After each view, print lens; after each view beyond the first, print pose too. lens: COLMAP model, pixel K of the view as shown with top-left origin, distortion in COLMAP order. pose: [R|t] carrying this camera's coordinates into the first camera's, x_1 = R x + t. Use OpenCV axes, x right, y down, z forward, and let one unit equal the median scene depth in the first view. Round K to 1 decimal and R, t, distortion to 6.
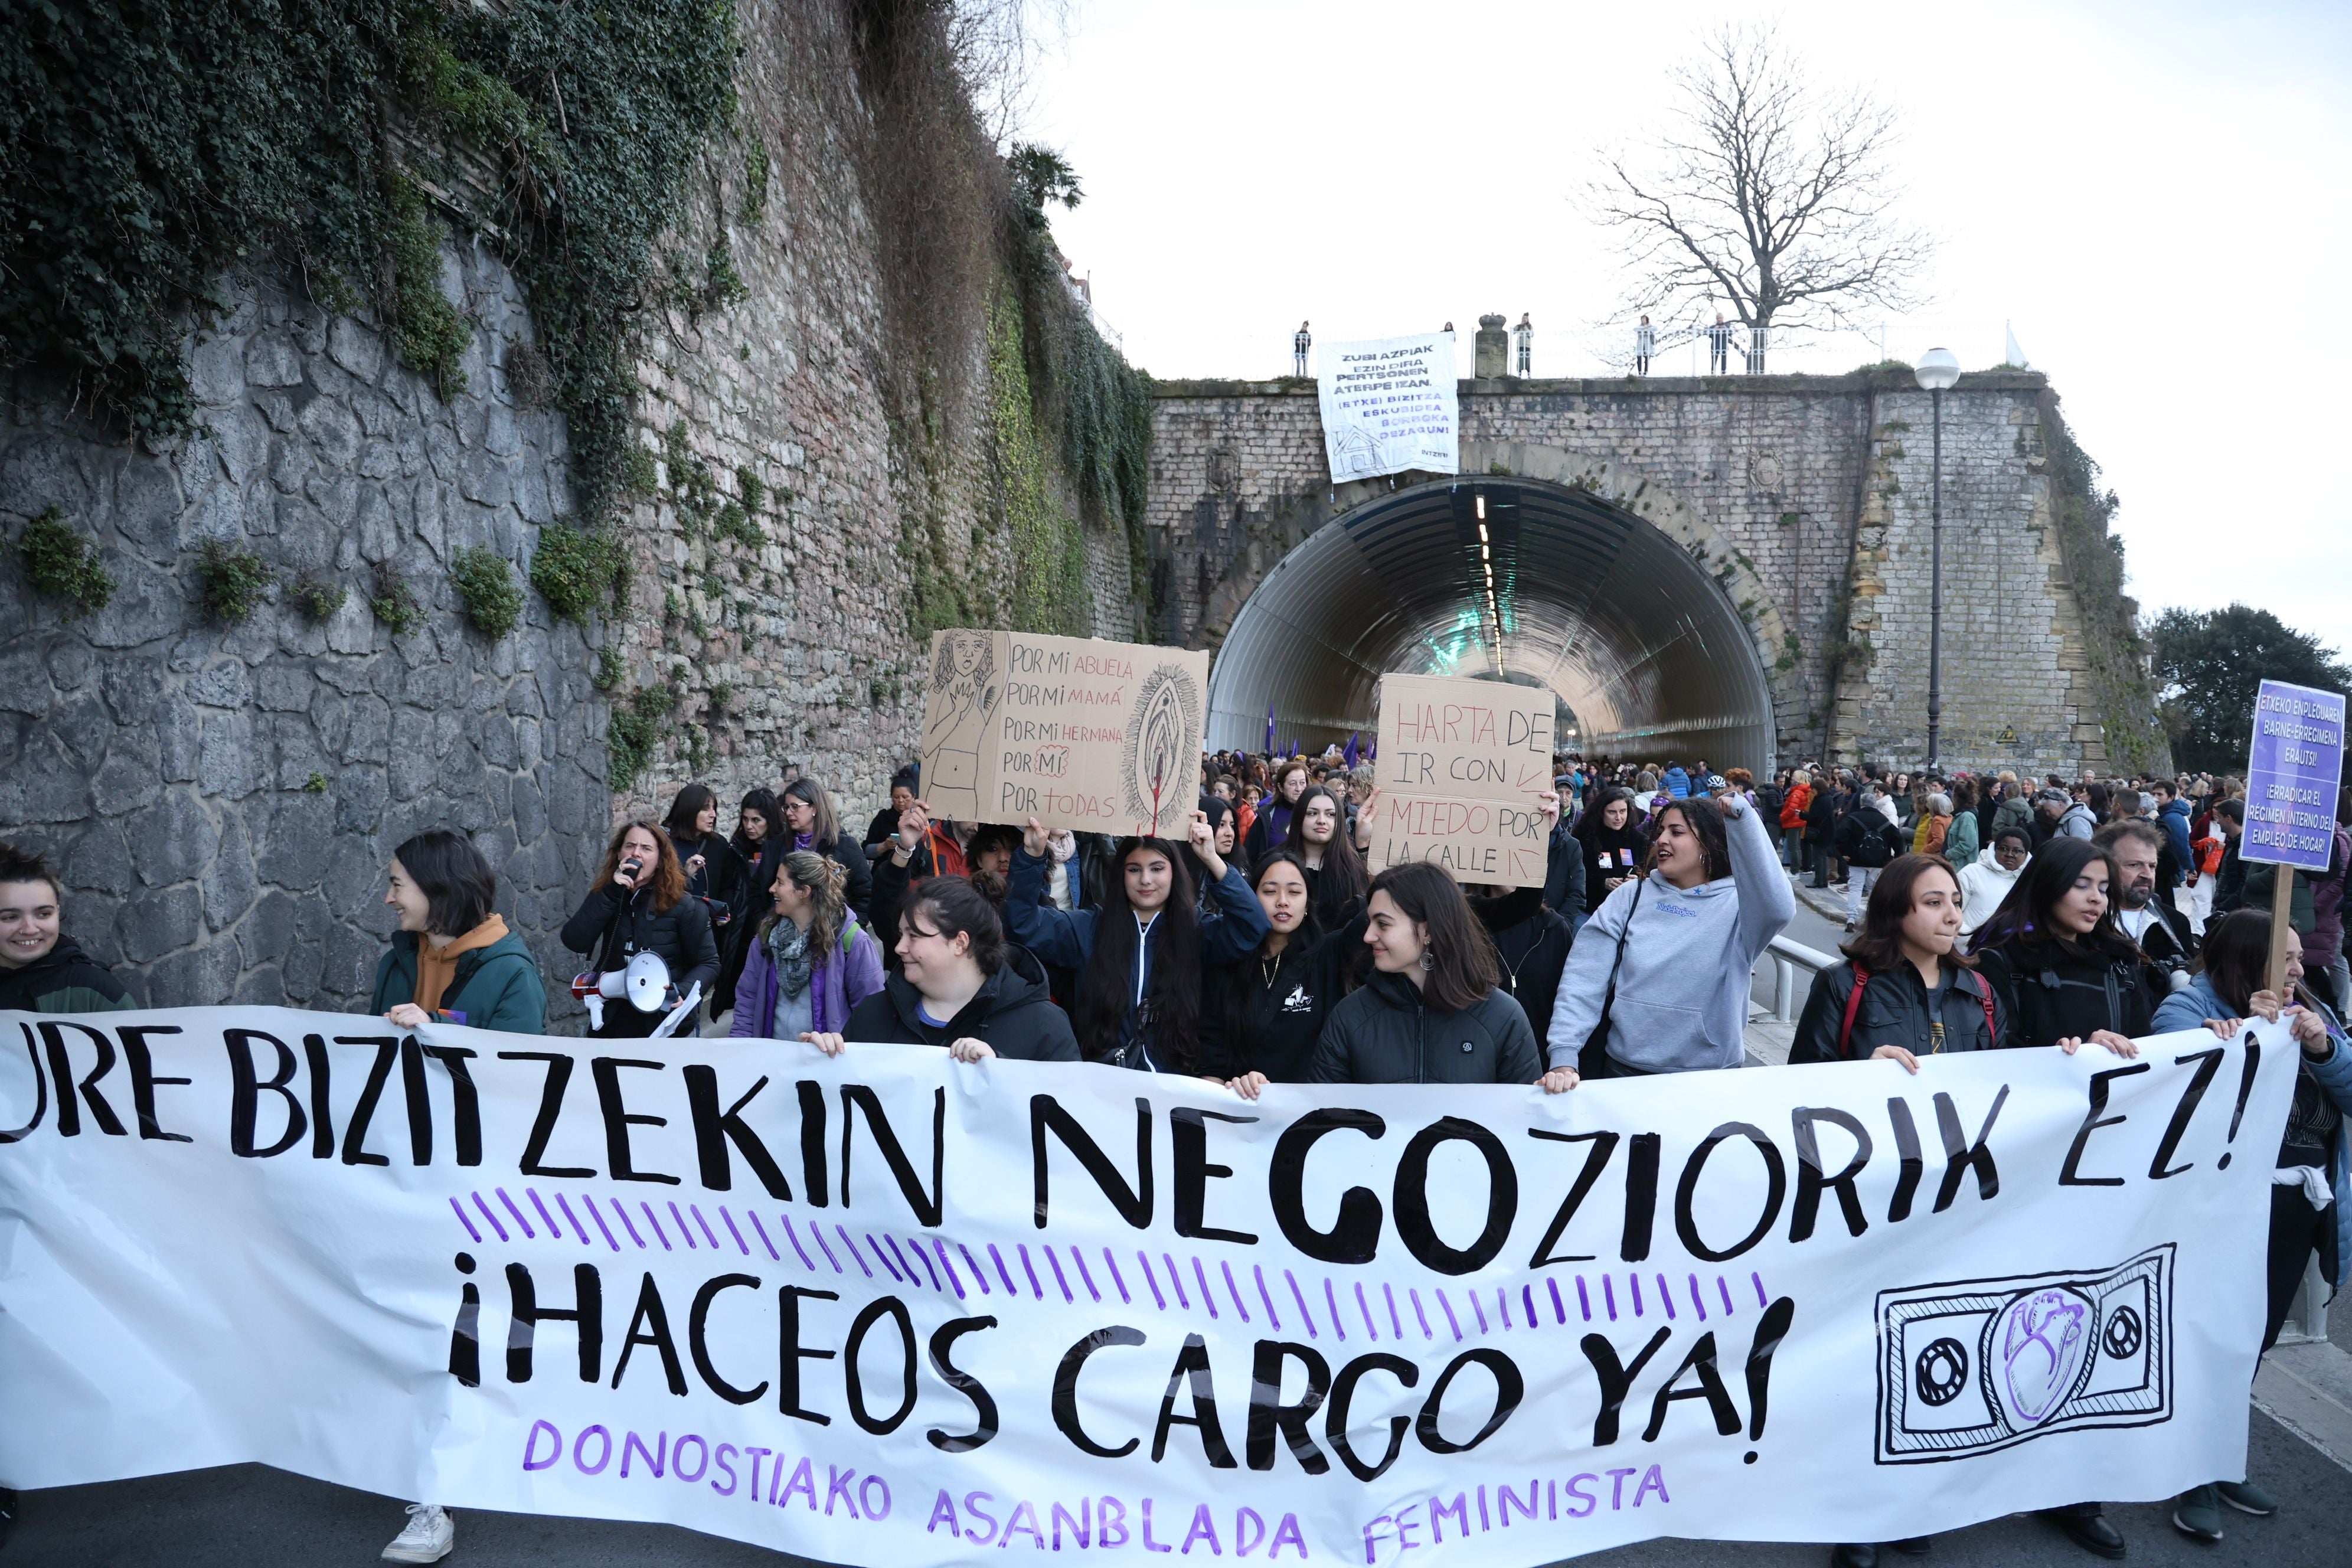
lens RADIAL K [[1680.9, 0, 1201.9], [0, 1680.9, 785.6], [0, 0, 1]] dist [-0.074130, 0.053592]
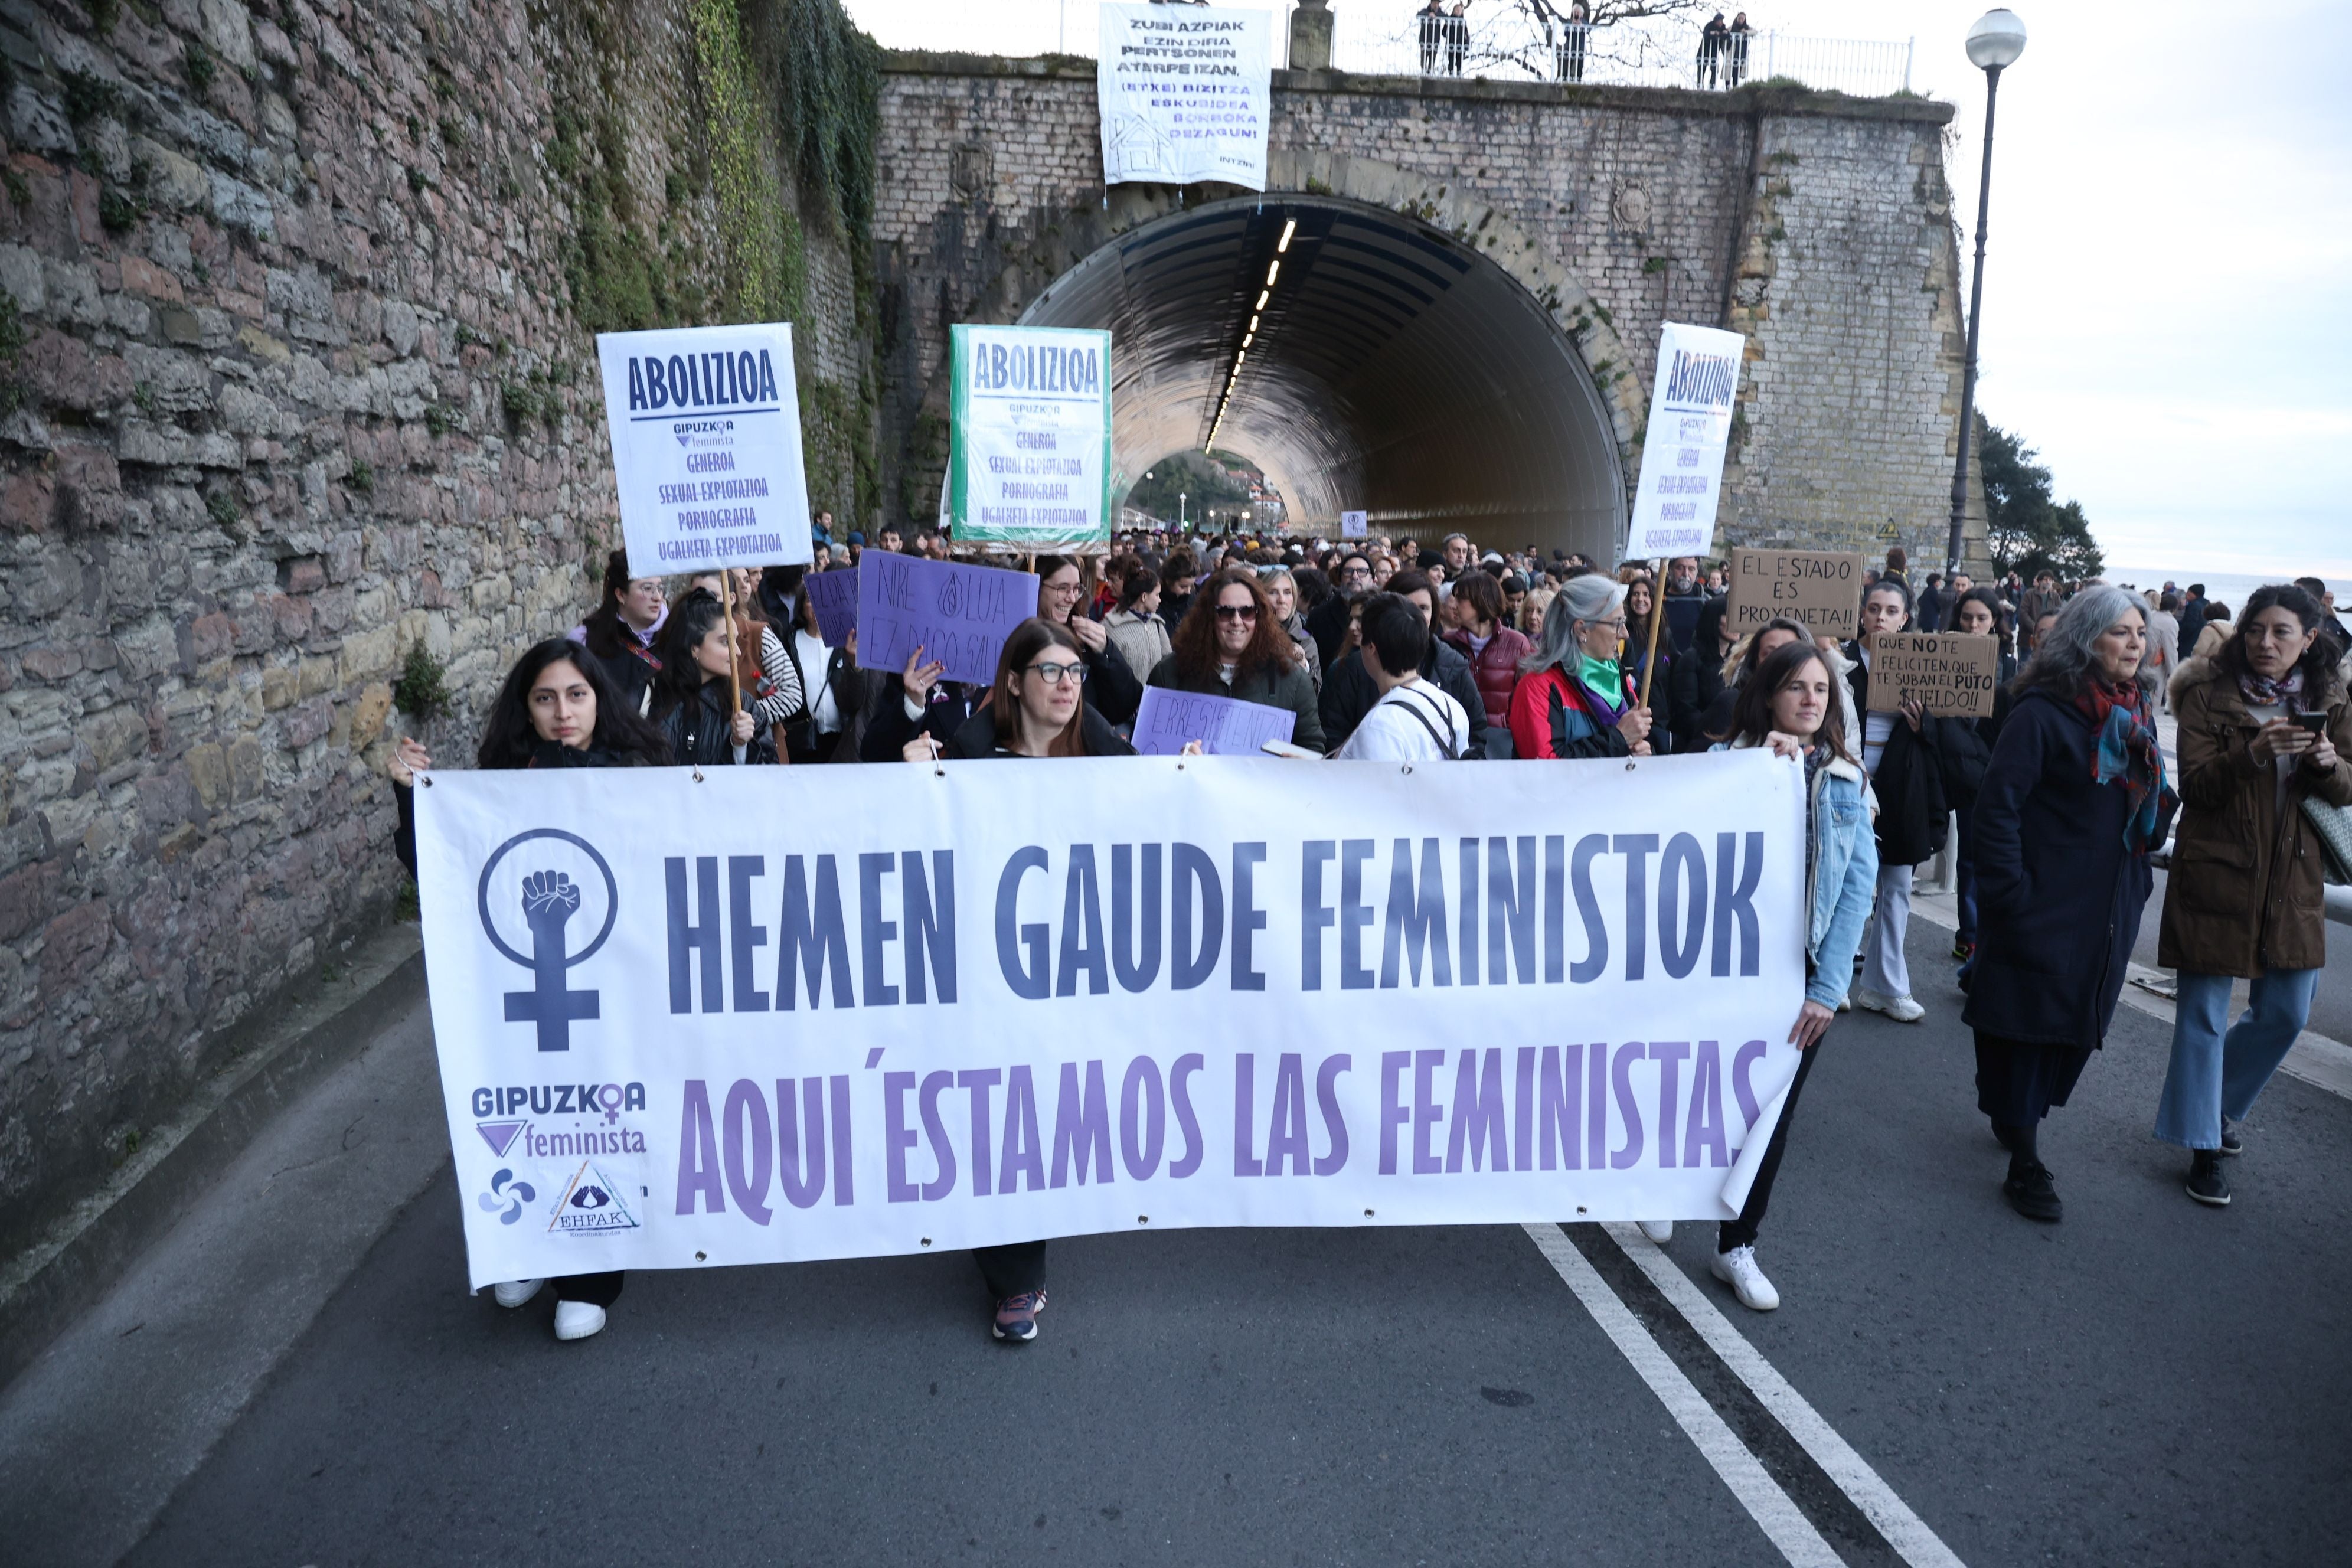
lens RADIAL K [[1658.8, 0, 1196.7], [0, 1658.8, 786.8], [0, 0, 1]] dist [-0.093161, 0.070504]
pose [[0.981298, -0.013626, 0.192013, -0.037232], [-0.012370, 0.990966, 0.133541, -0.006000], [-0.192098, -0.133419, 0.972264, 0.203829]]
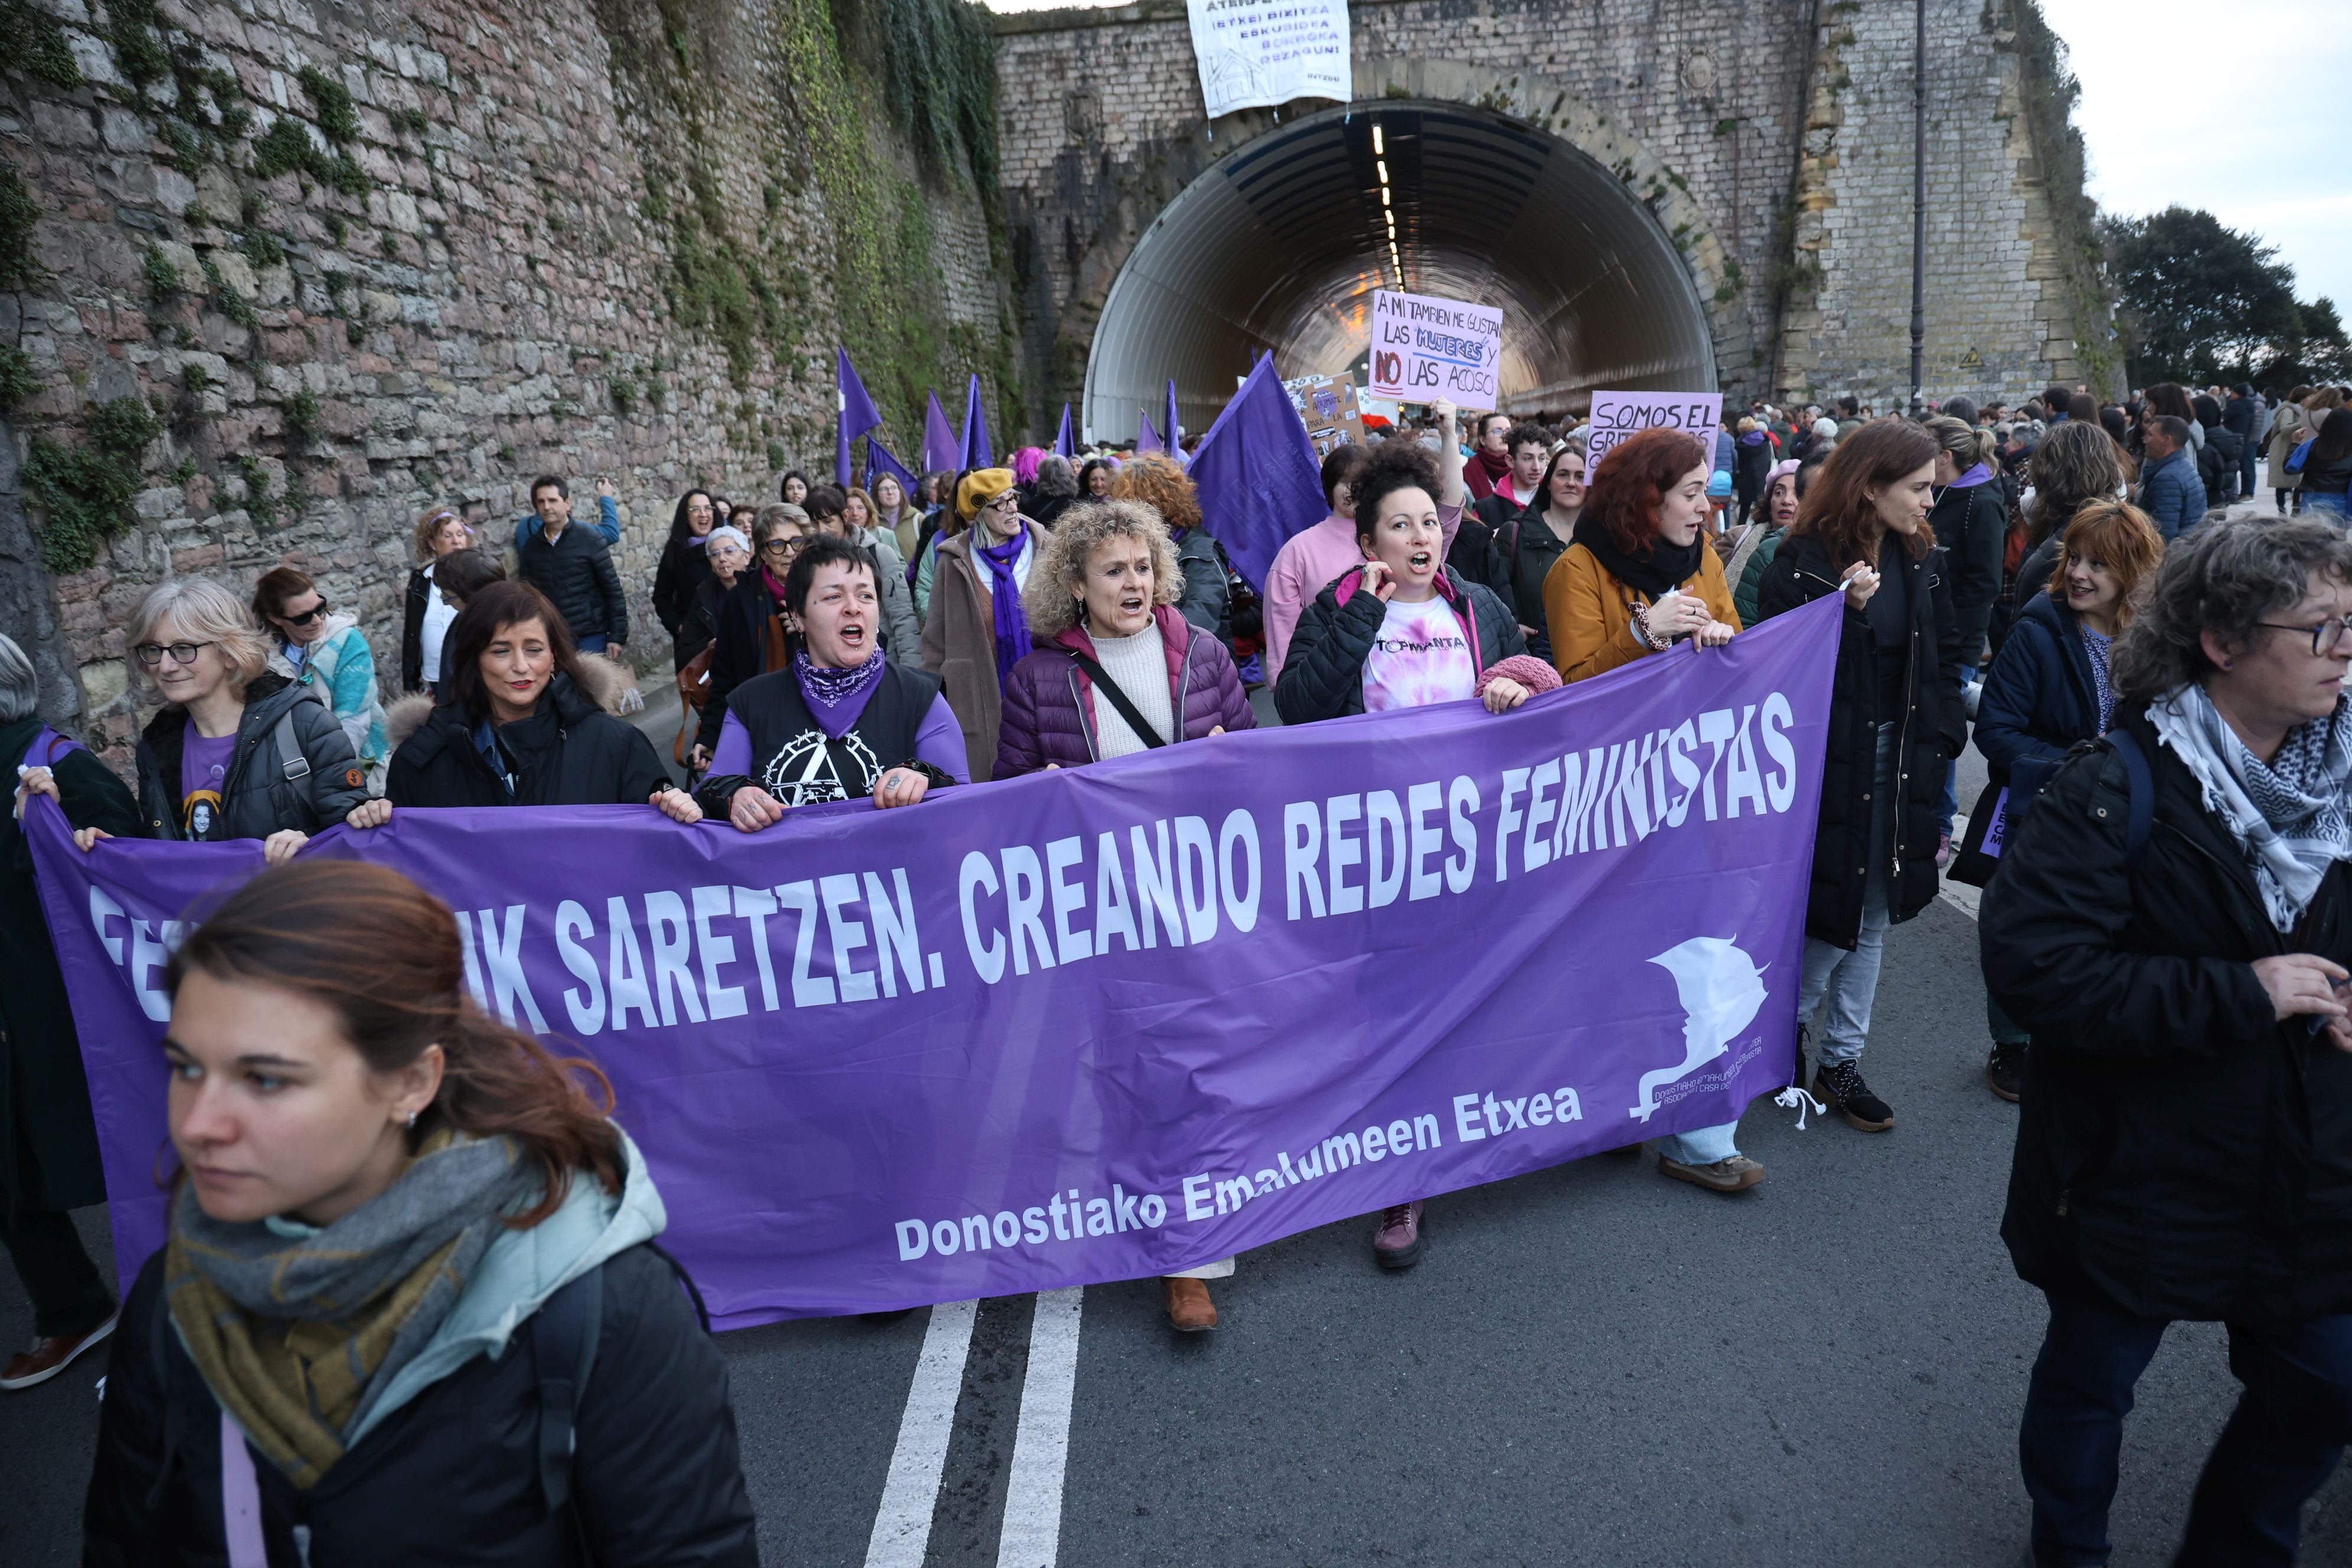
lens RADIAL K [[1647.3, 0, 1188.7], [0, 1647.3, 783.3], [0, 0, 1]] dist [-0.080073, 0.062333]
pose [[0.995709, -0.086106, 0.033898, 0.009227], [0.078295, 0.979157, 0.187407, -0.002043], [-0.049328, -0.183949, 0.981697, 0.104081]]
